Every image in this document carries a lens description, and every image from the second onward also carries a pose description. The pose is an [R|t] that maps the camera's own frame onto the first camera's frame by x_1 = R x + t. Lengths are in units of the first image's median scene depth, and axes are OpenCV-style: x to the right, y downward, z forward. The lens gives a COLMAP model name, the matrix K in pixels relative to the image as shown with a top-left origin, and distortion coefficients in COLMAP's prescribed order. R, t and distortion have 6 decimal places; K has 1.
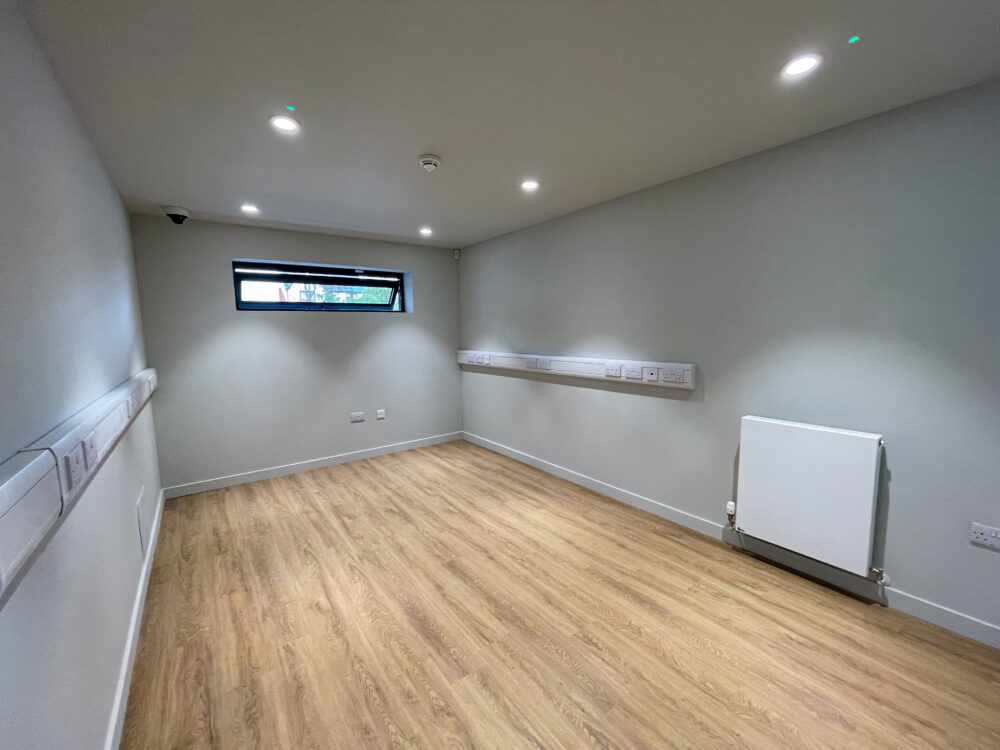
lens RADIAL K [[405.7, 0, 497.2], [0, 405.7, 374.1], [0, 0, 1]] dist [0.000311, 0.000209]
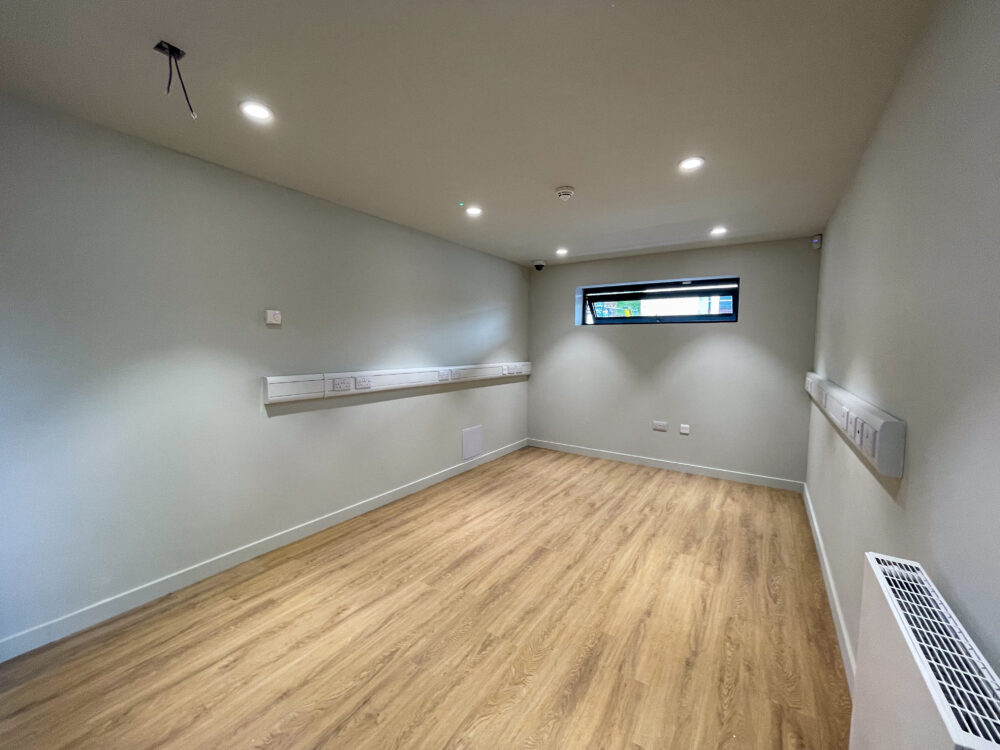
lens RADIAL K [[405.7, 0, 497.2], [0, 405.7, 374.1], [0, 0, 1]] dist [0.000311, 0.000209]
pose [[0.336233, 0.095068, -0.936968, 0.650595], [-0.123326, 0.990769, 0.056271, -0.043047], [0.933669, 0.096633, 0.344854, 0.350932]]
